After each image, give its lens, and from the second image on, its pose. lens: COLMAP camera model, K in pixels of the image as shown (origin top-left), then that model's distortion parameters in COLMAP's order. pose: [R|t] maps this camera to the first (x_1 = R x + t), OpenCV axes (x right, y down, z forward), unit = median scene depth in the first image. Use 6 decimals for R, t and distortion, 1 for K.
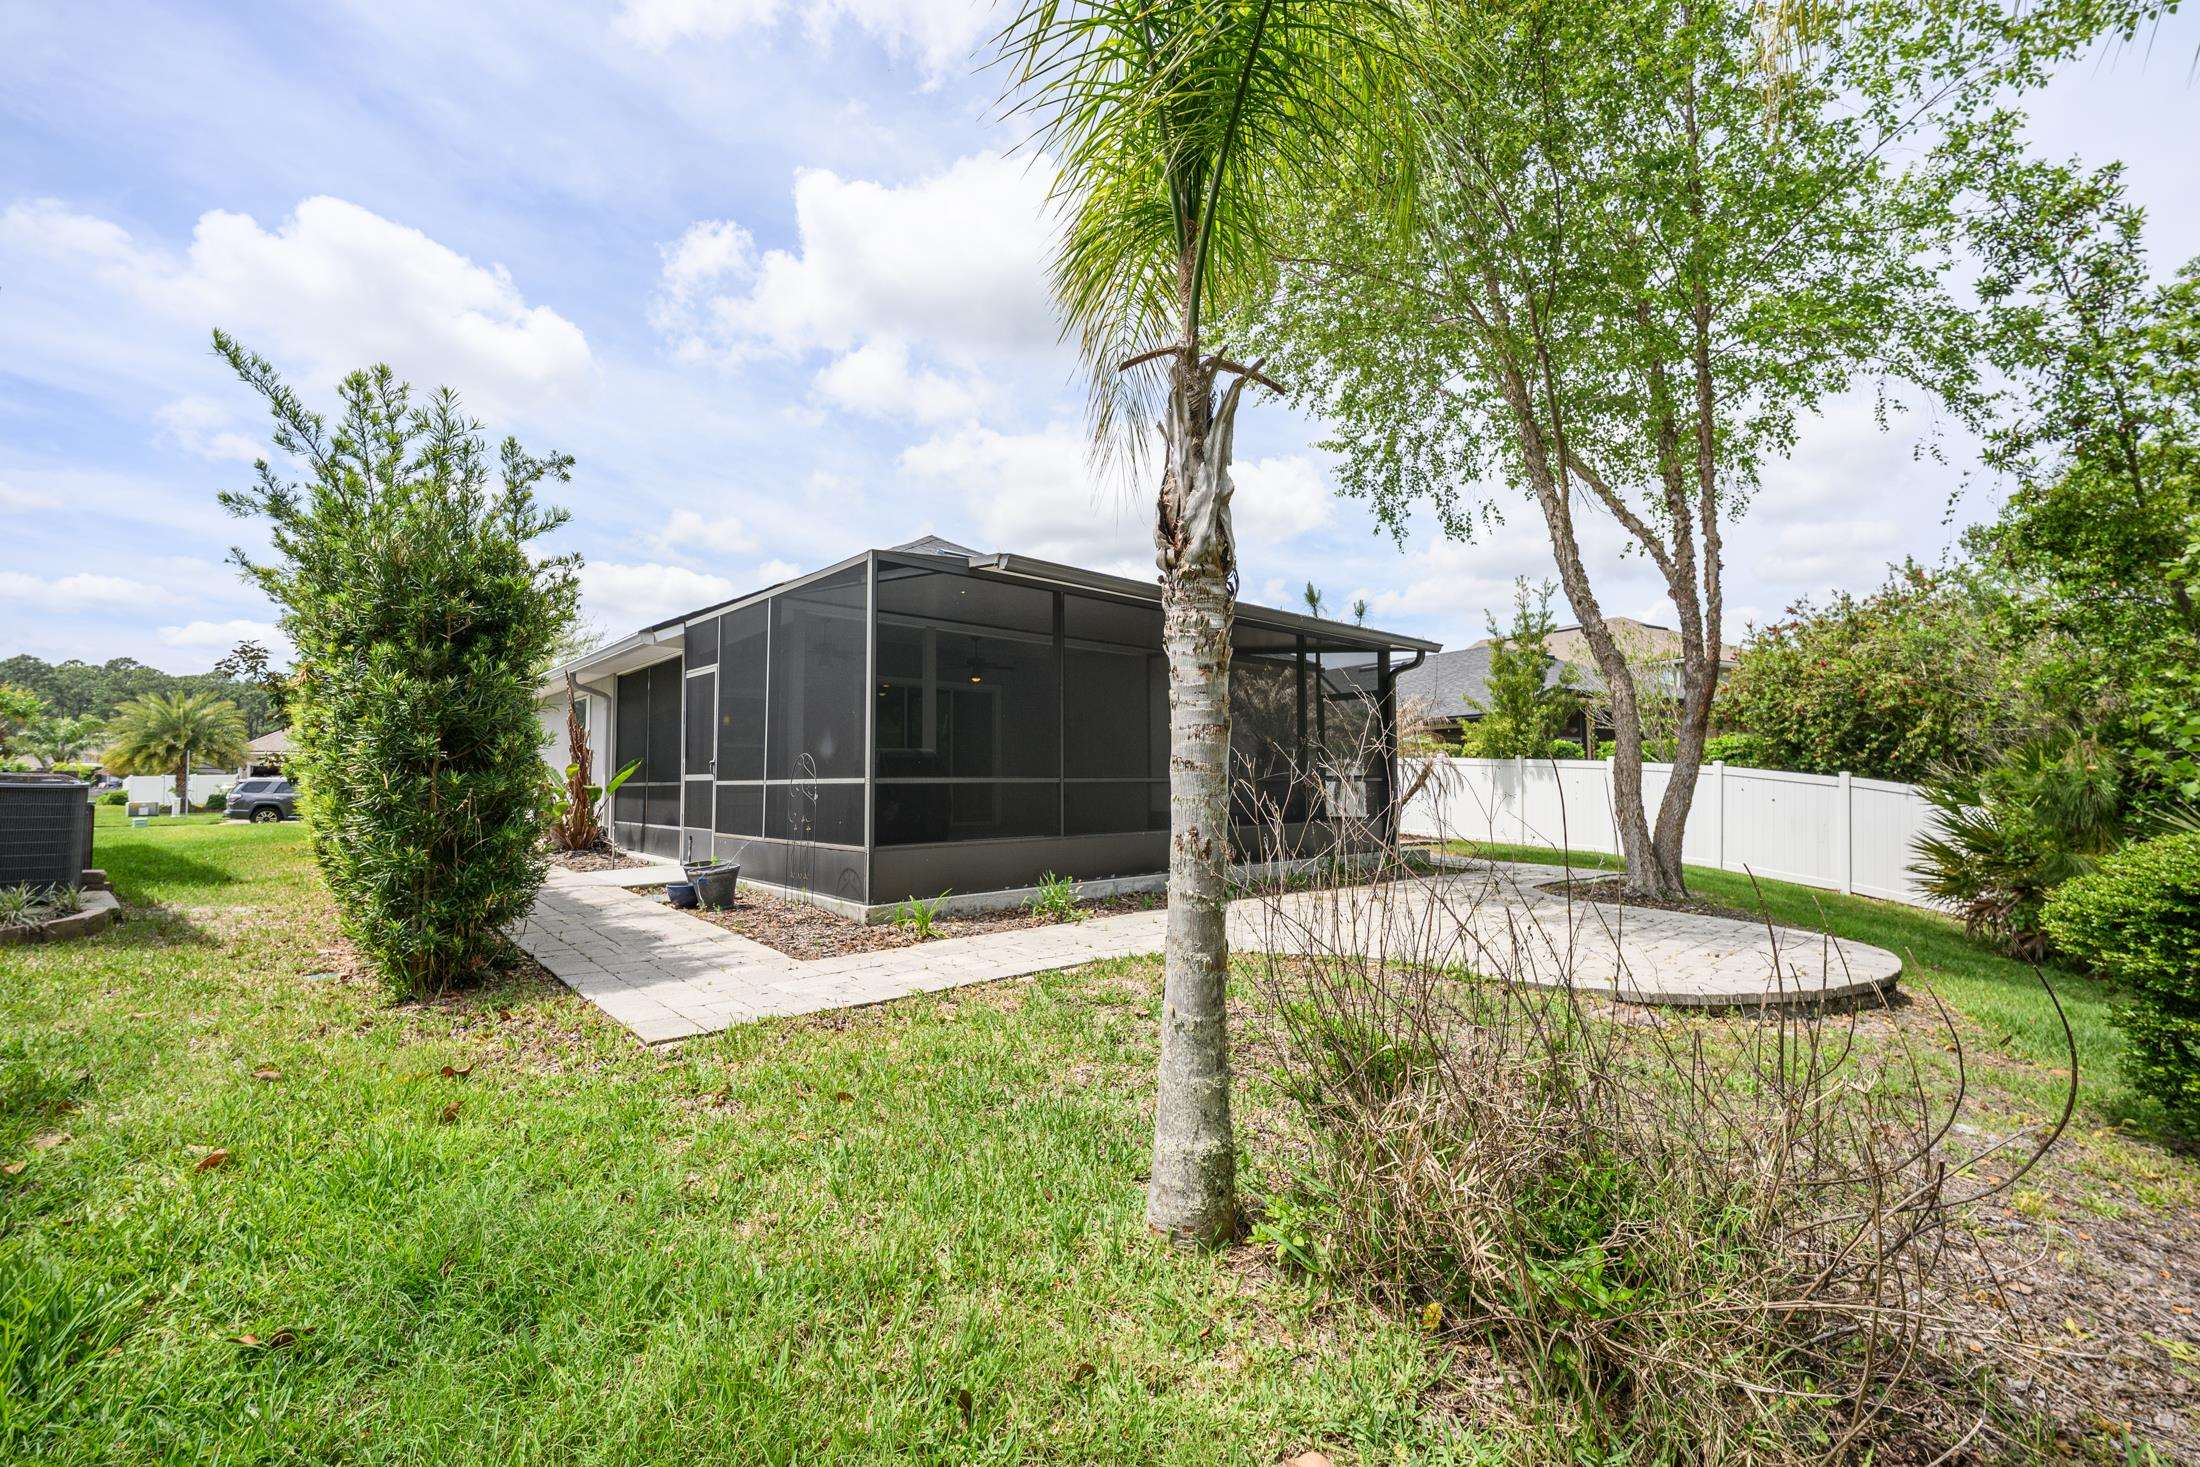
lens RADIAL K [[967.2, 0, 1100.0], [0, 967.2, 733.5], [0, 0, 1]] dist [0.015484, -0.016767]
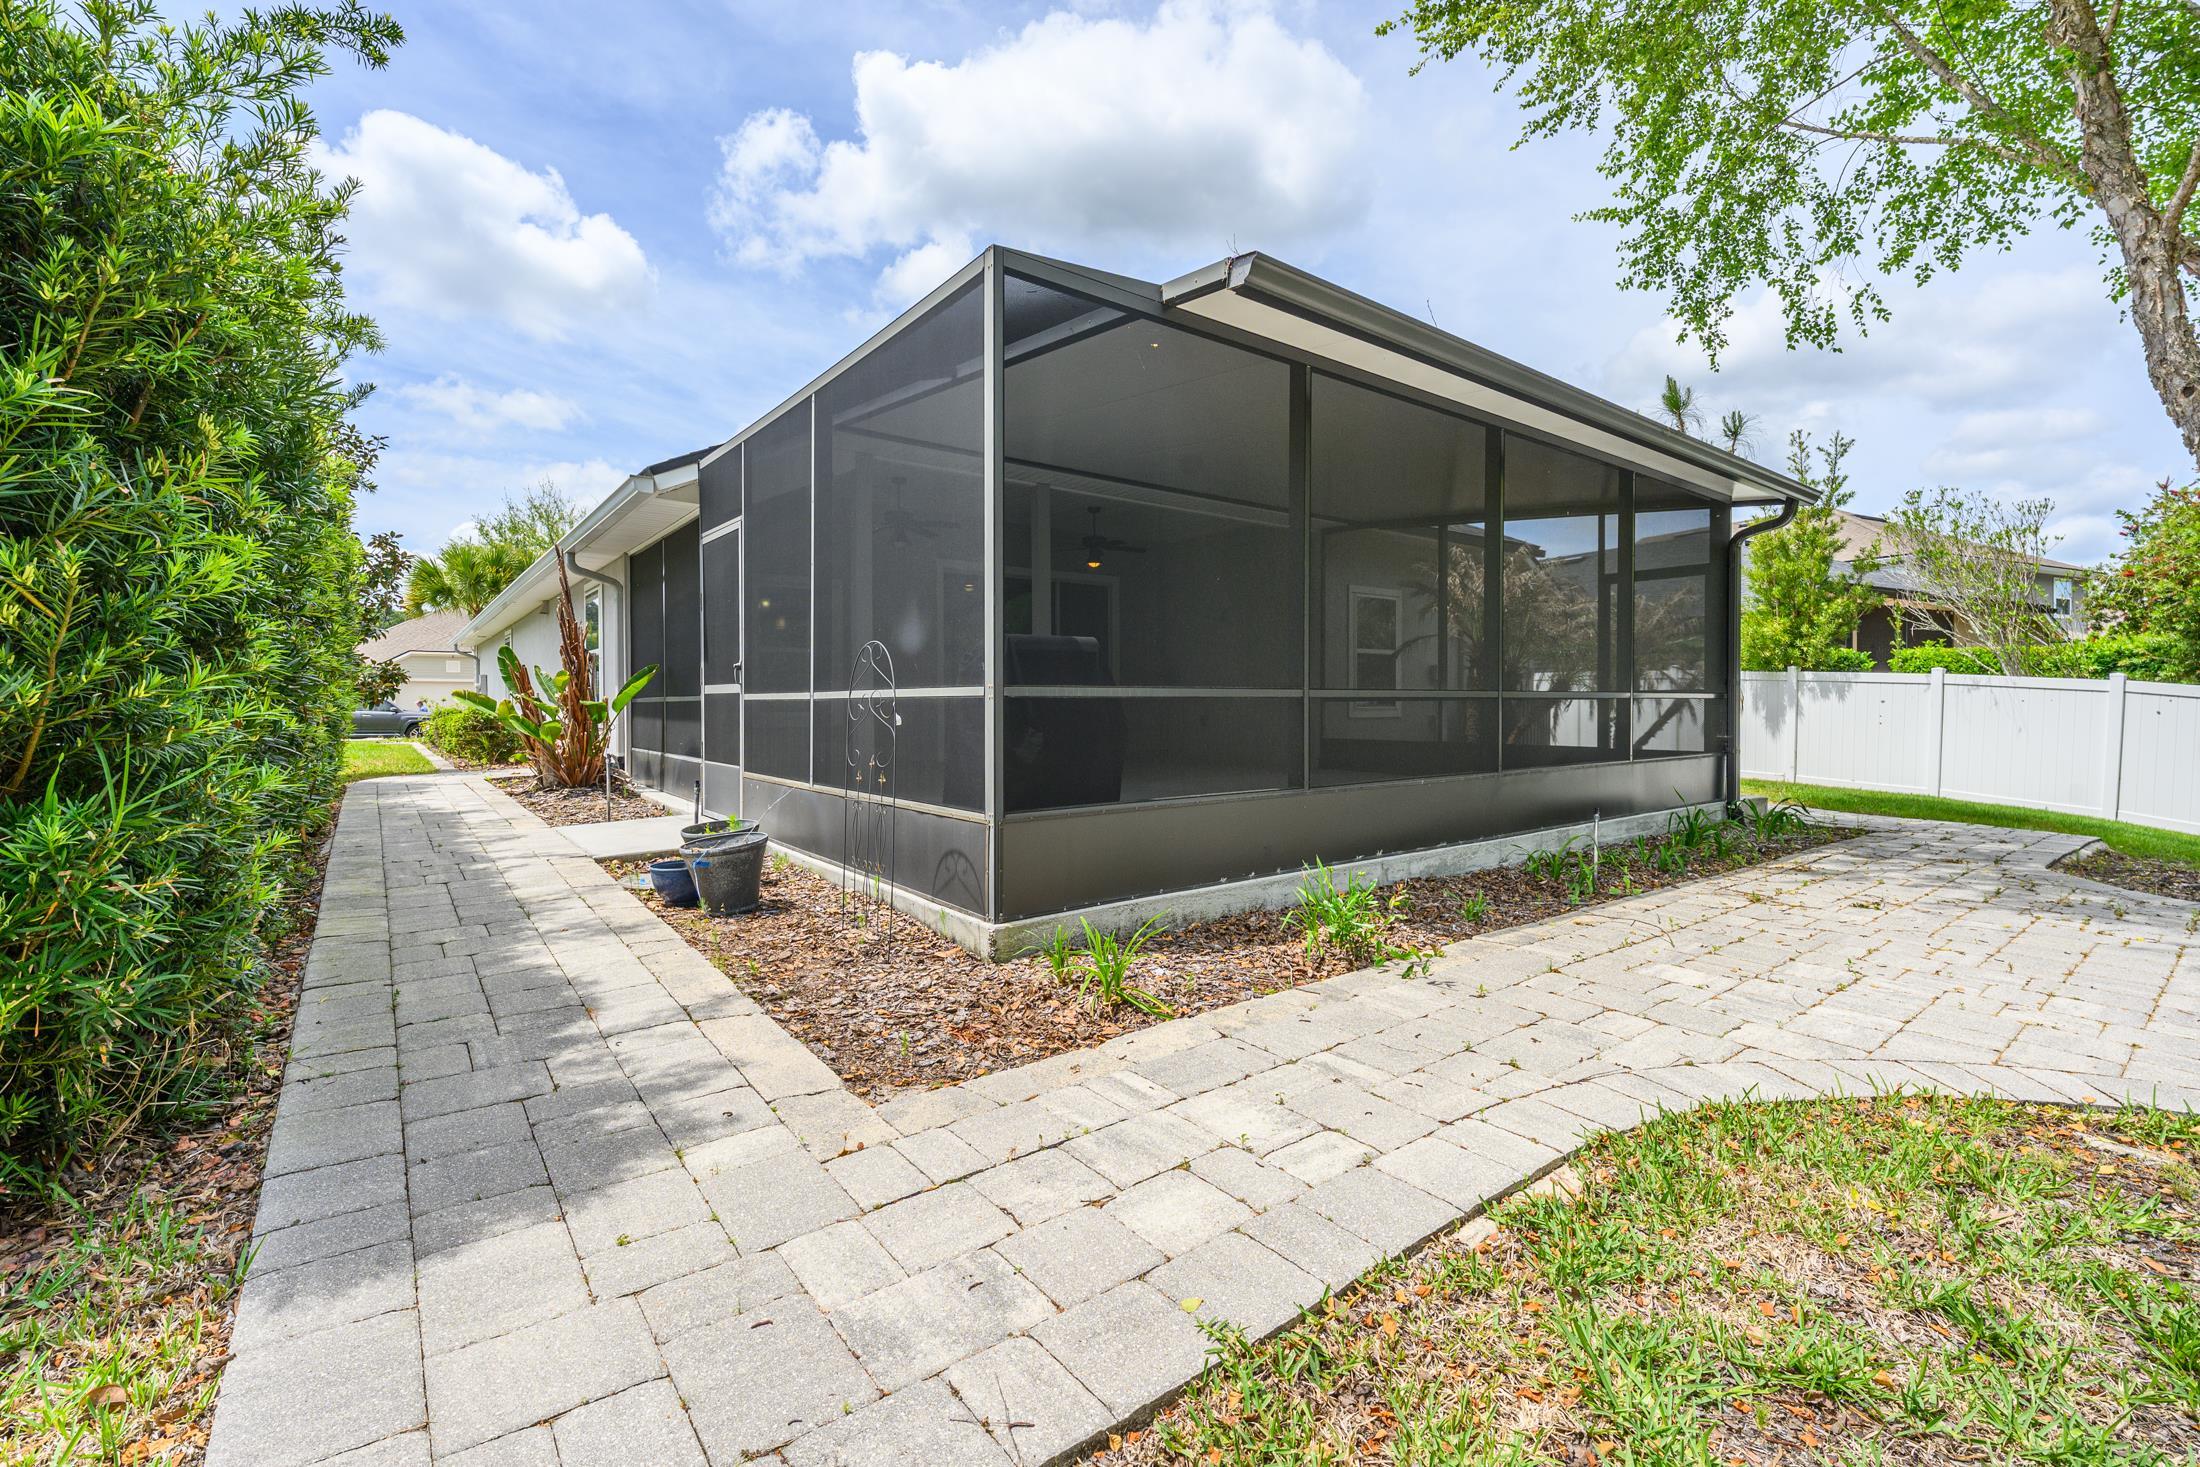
lens RADIAL K [[953.9, 0, 1100.0], [0, 953.9, 733.5], [0, 0, 1]] dist [0.009673, -0.016693]
pose [[0.997793, 0.005939, -0.066129, -0.095484], [-0.000377, 0.996482, 0.083800, 0.018406], [0.066394, -0.083591, 0.994286, 0.316942]]
